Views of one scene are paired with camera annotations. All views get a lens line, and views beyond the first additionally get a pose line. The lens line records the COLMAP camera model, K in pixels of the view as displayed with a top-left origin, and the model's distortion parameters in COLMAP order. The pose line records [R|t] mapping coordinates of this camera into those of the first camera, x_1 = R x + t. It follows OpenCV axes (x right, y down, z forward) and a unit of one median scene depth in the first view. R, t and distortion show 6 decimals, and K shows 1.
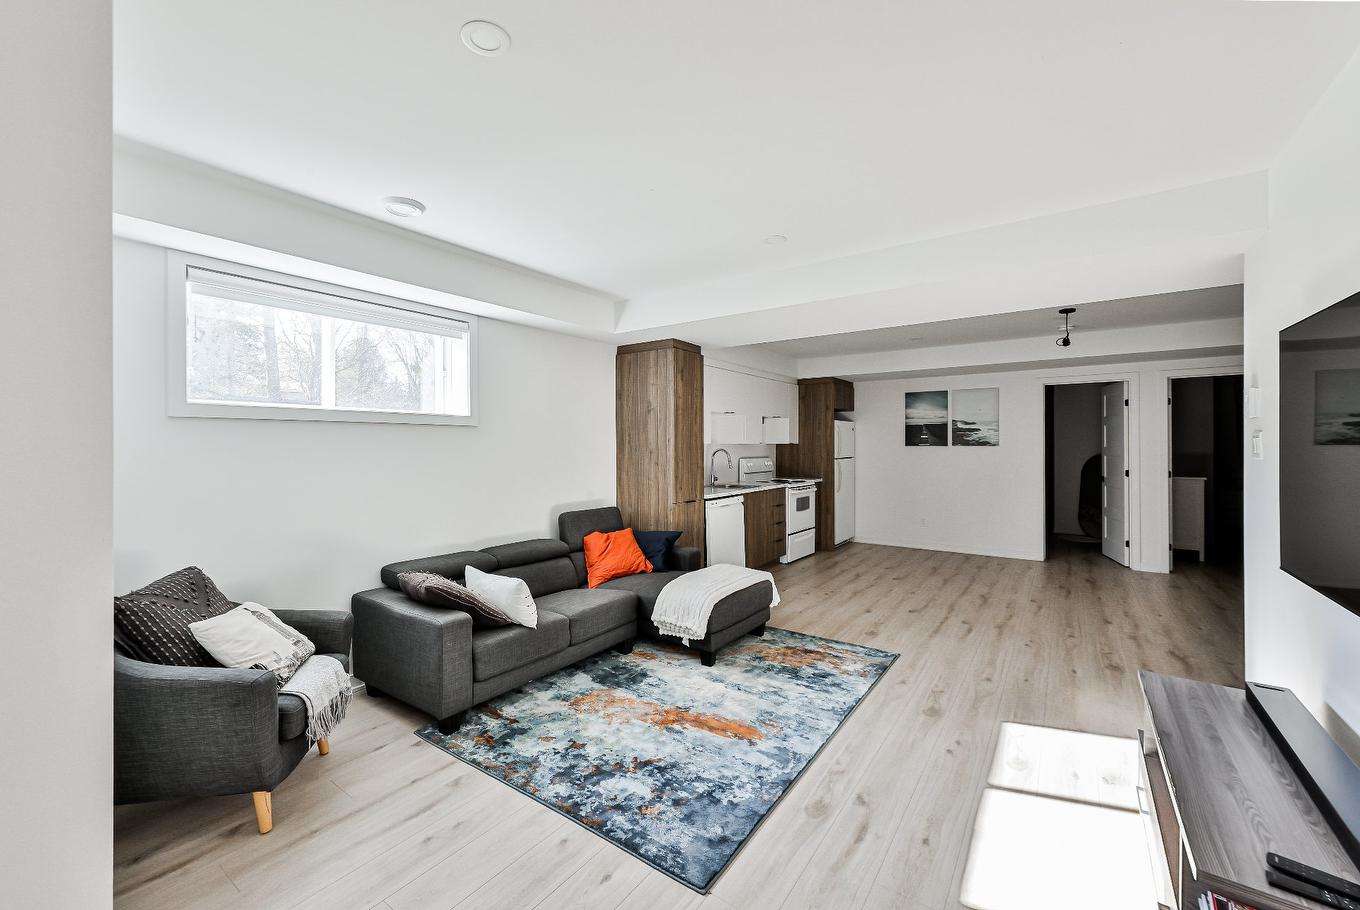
lens RADIAL K [[544.4, 0, 681.4], [0, 544.4, 441.7], [0, 0, 1]] dist [0.000718, -0.000053]
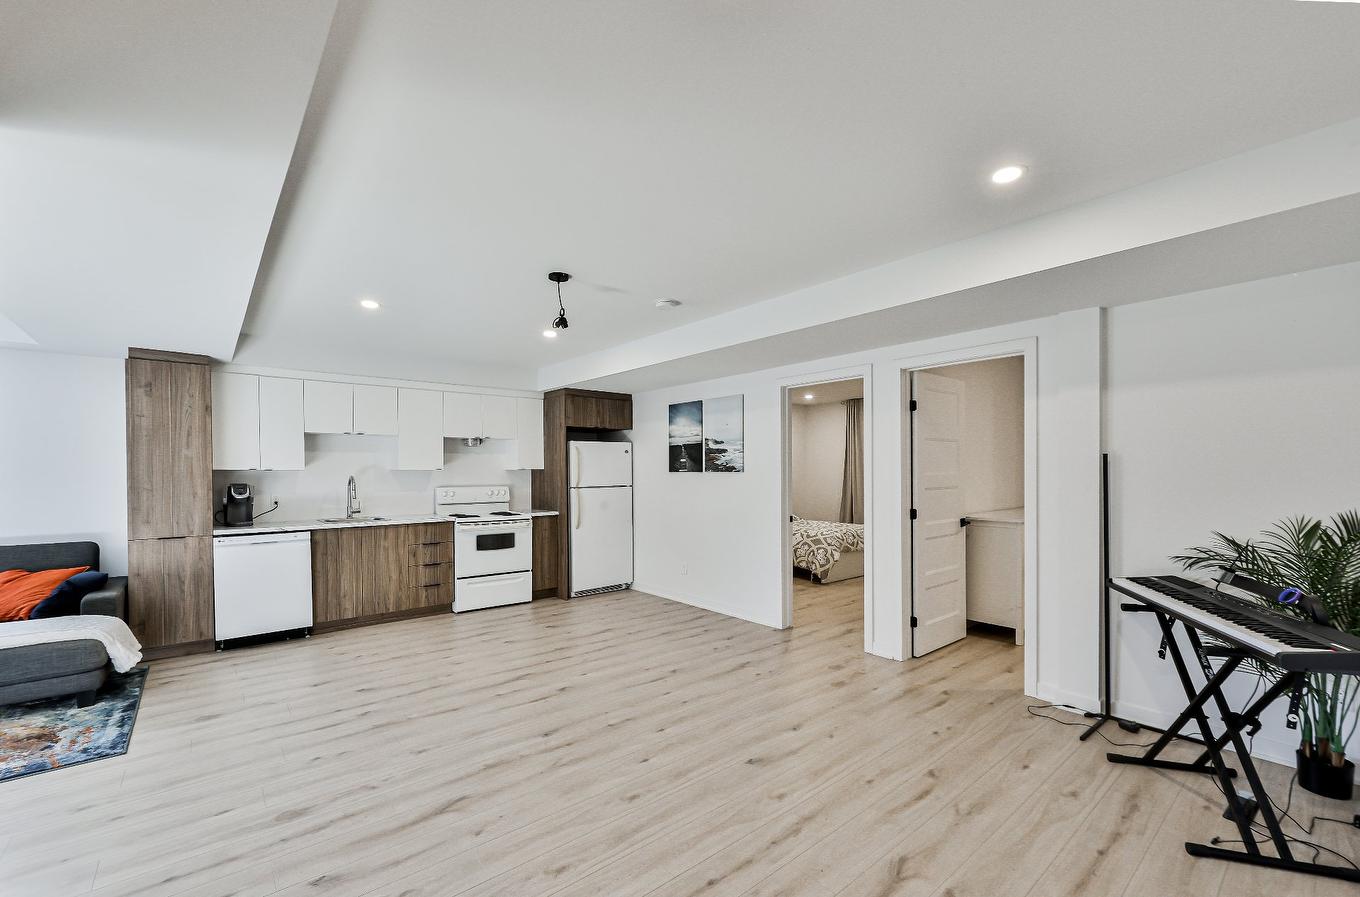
lens RADIAL K [[568.9, 0, 680.6], [0, 568.9, 472.6], [0, 0, 1]] dist [0.001397, 0.000202]
pose [[0.969832, -0.000950, -0.243772, 1.120198], [0.003066, 0.999961, 0.008298, 0.002680], [0.243755, -0.008795, 0.969797, 0.364755]]
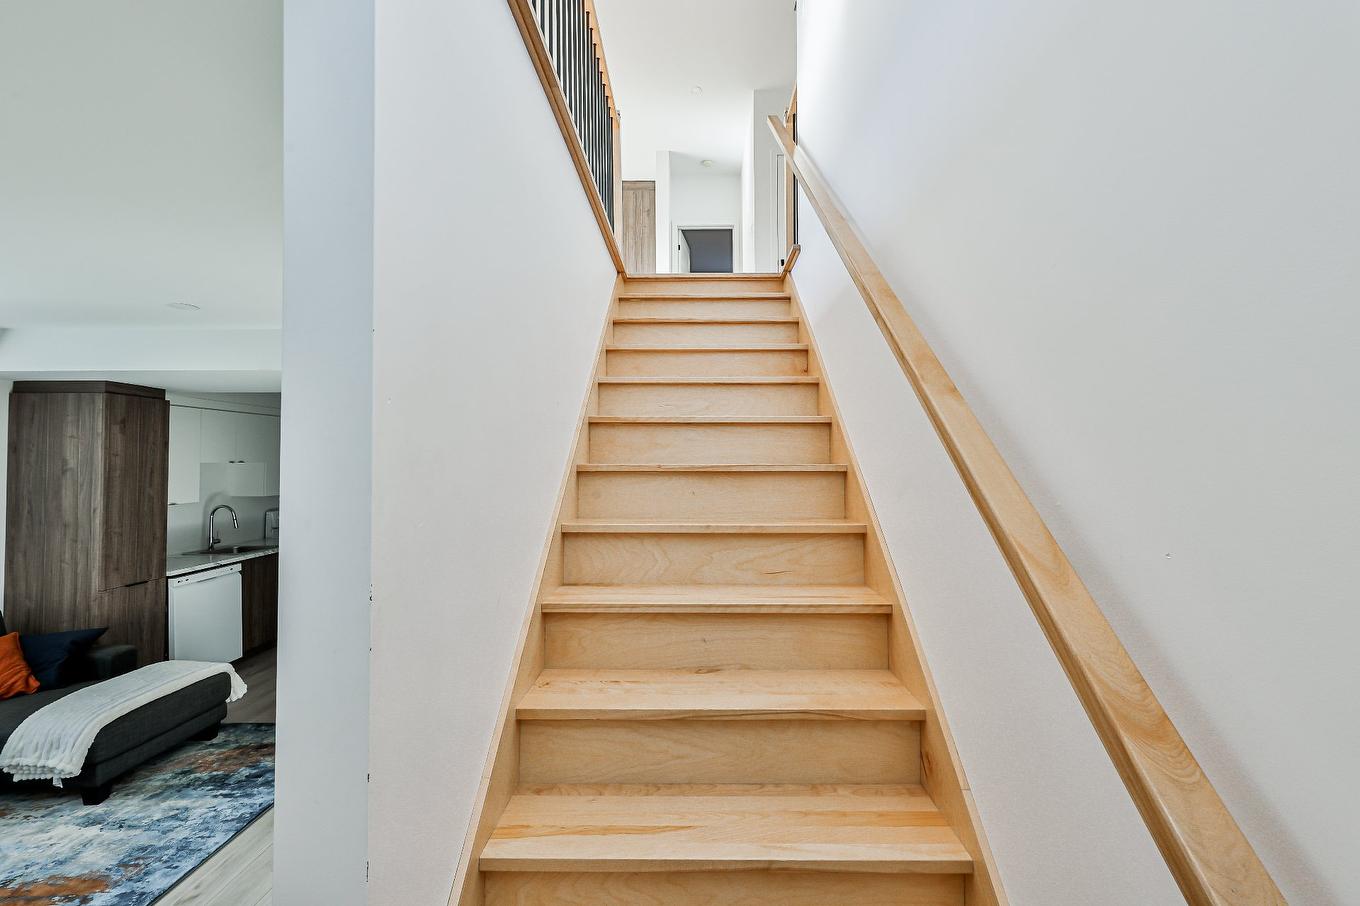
lens RADIAL K [[565.1, 0, 682.5], [0, 565.1, 446.9], [0, 0, 1]] dist [0.000800, -0.000029]
pose [[0.820420, 0.015170, 0.571559, 0.218789], [-0.002561, 0.999735, -0.022858, -0.082662], [-0.571755, 0.017290, 0.820242, -0.161940]]
